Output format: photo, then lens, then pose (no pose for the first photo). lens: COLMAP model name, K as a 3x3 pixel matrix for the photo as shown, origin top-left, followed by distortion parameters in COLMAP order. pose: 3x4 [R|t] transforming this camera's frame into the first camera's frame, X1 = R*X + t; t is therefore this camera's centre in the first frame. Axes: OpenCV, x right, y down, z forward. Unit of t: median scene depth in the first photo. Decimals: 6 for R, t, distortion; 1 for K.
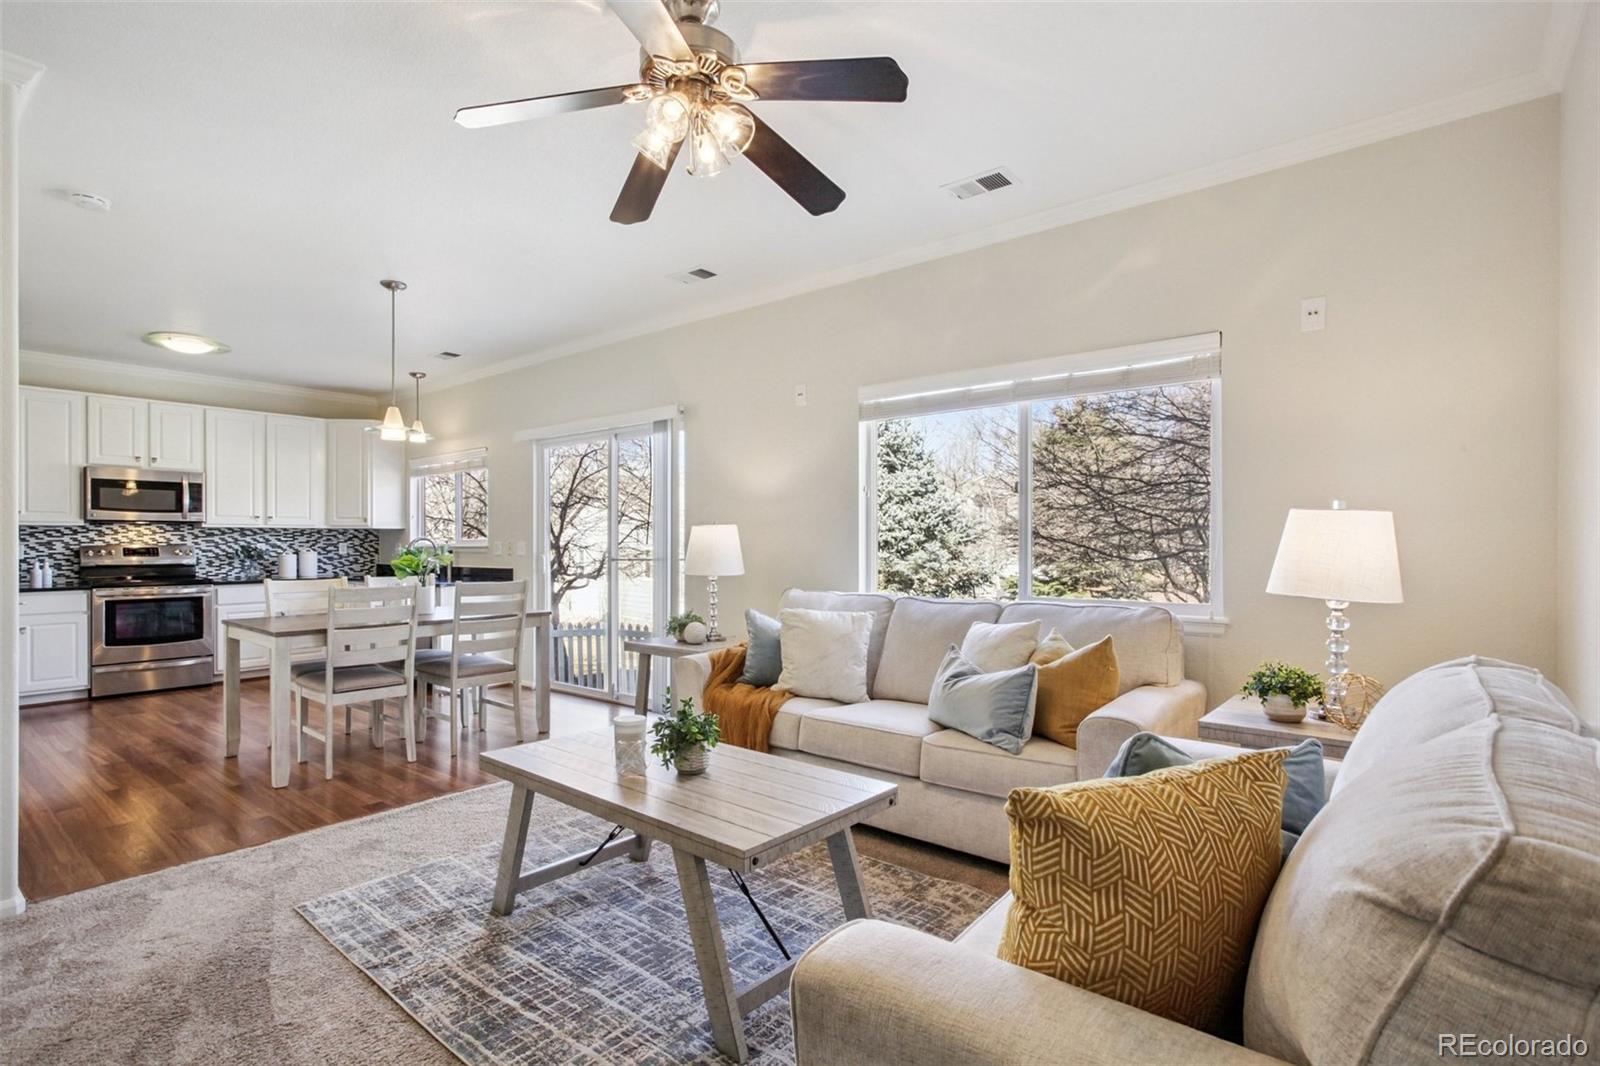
lens RADIAL K [[777.4, 0, 805.6], [0, 777.4, 542.9], [0, 0, 1]] dist [-0.016380, 0.014472]
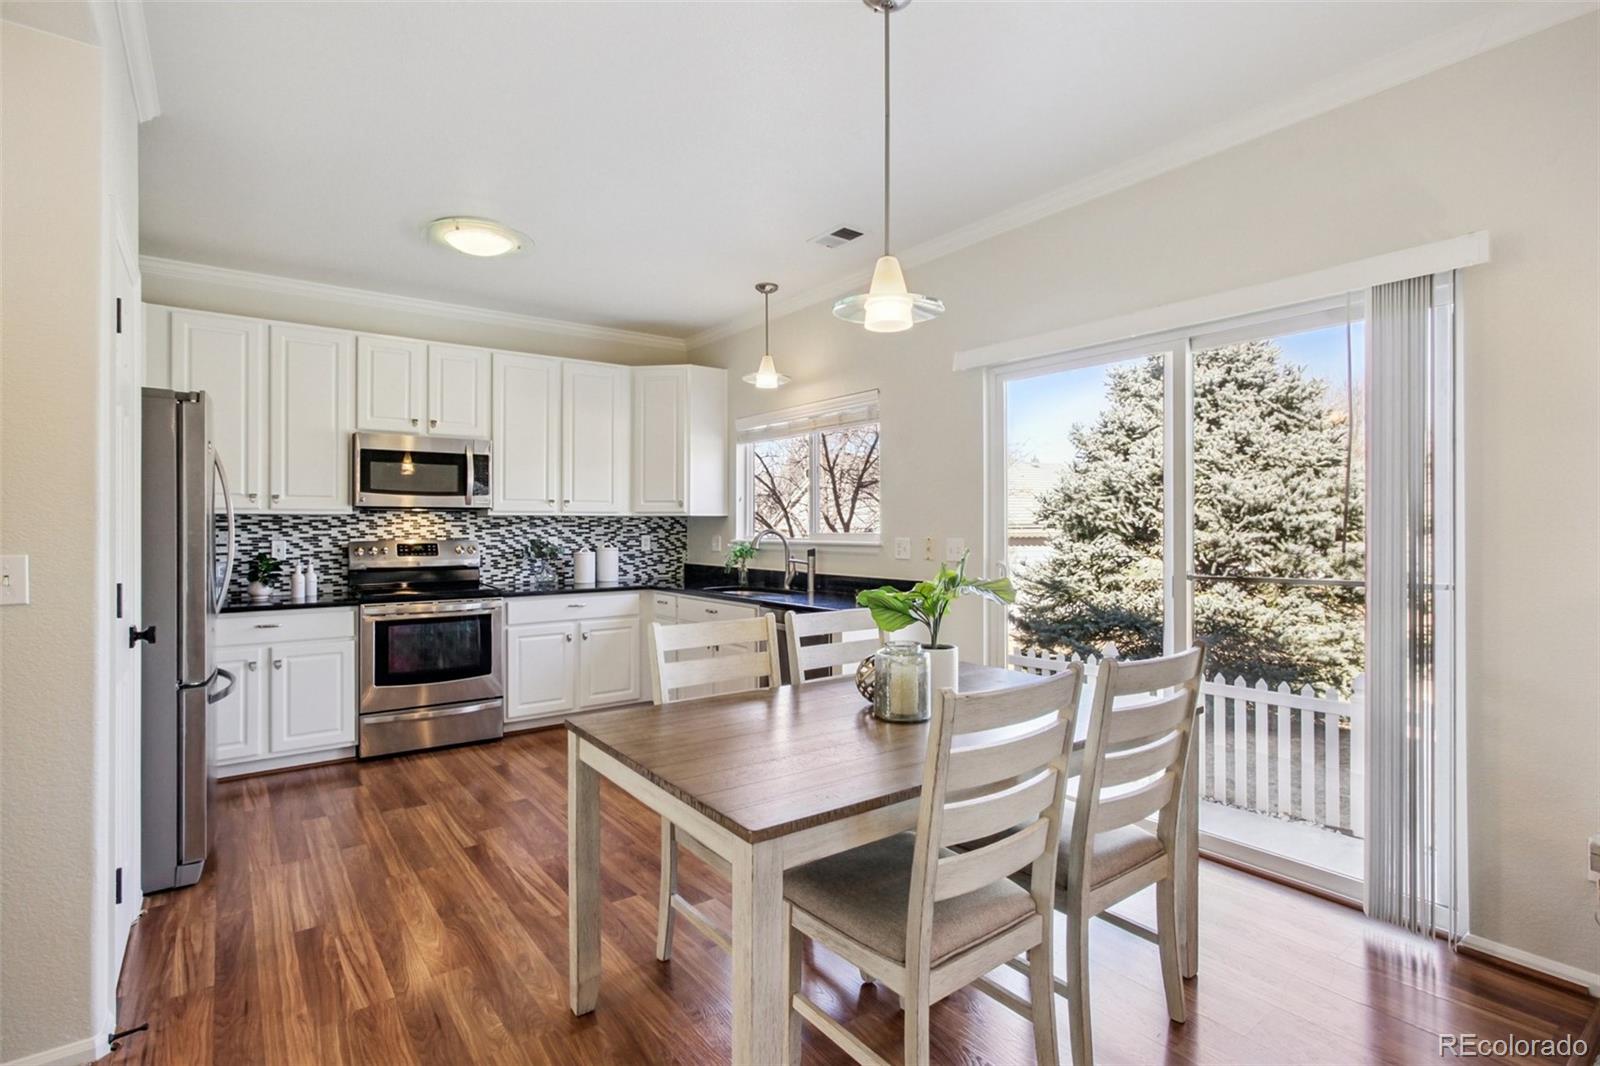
lens RADIAL K [[777.4, 0, 791.5], [0, 777.4, 519.3], [0, 0, 1]] dist [-0.016380, 0.014472]
pose [[0.967180, -0.000459, -0.254090, -0.326561], [-0.001299, 0.999976, -0.006752, -0.012463], [0.254087, 0.006860, 0.967157, 0.376726]]
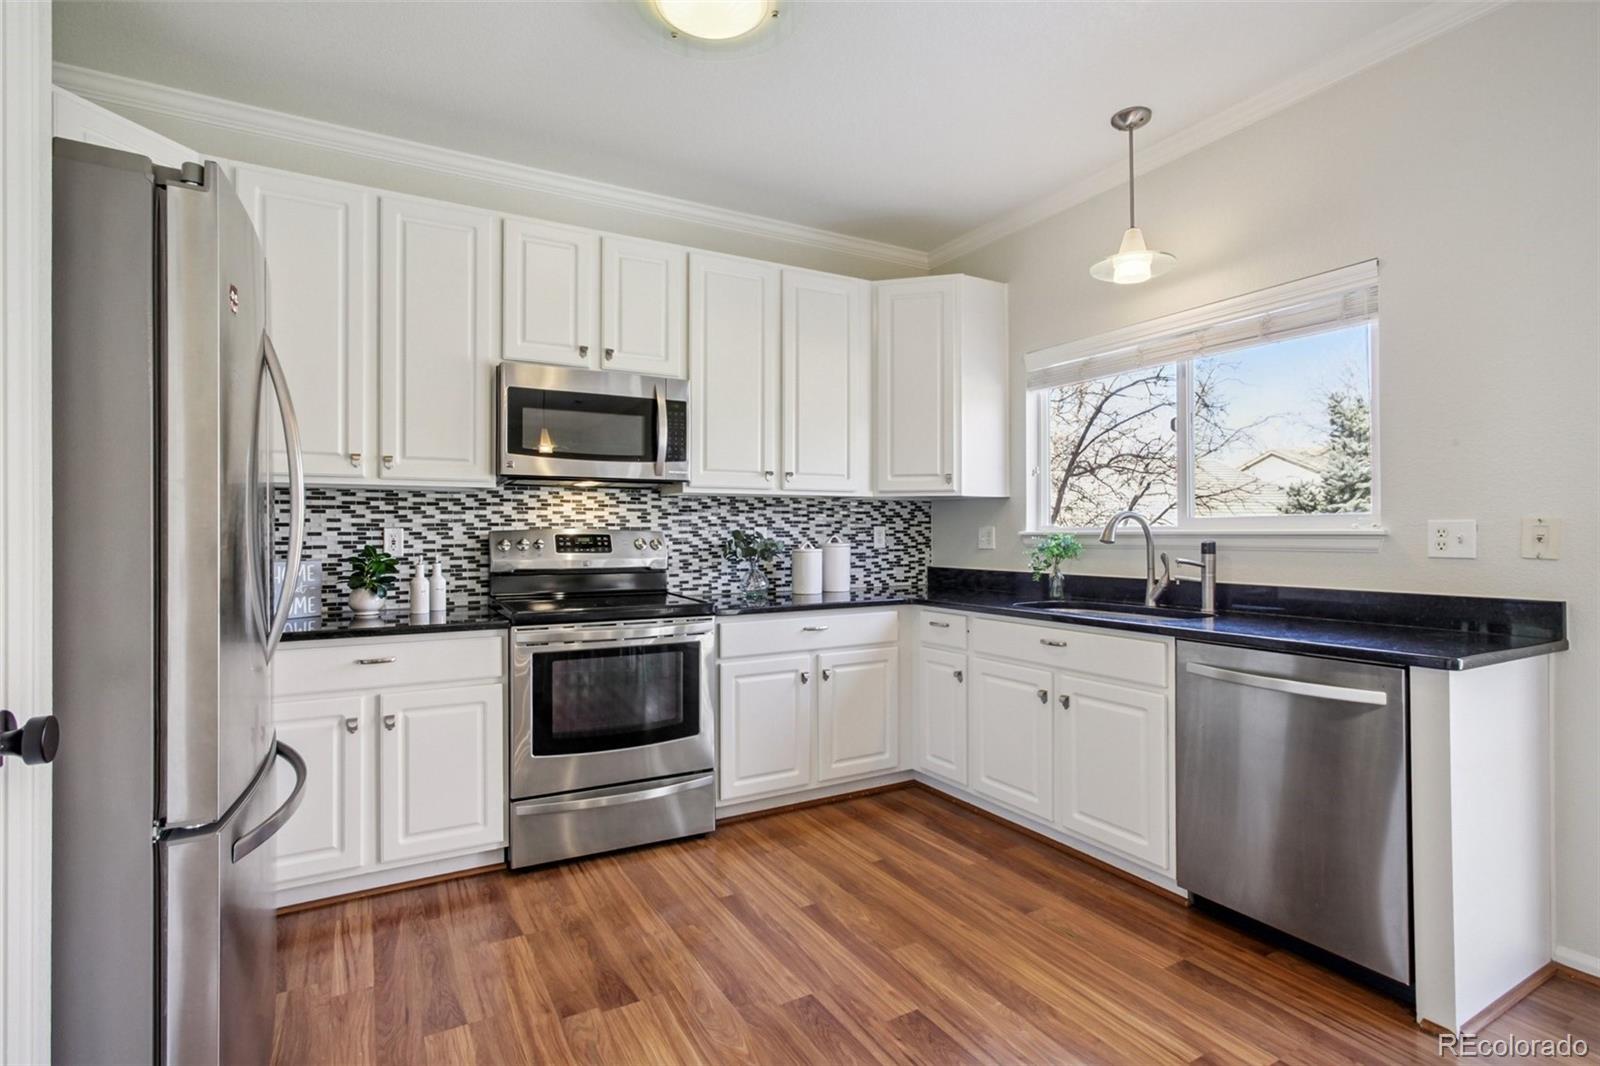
lens RADIAL K [[777.4, 0, 789.6], [0, 777.4, 526.7], [0, 0, 1]] dist [-0.016380, 0.014472]
pose [[0.927238, -0.000885, -0.374472, -0.544286], [-0.001250, 0.999984, -0.005459, 0.003568], [0.374471, 0.005530, 0.927222, 0.581275]]
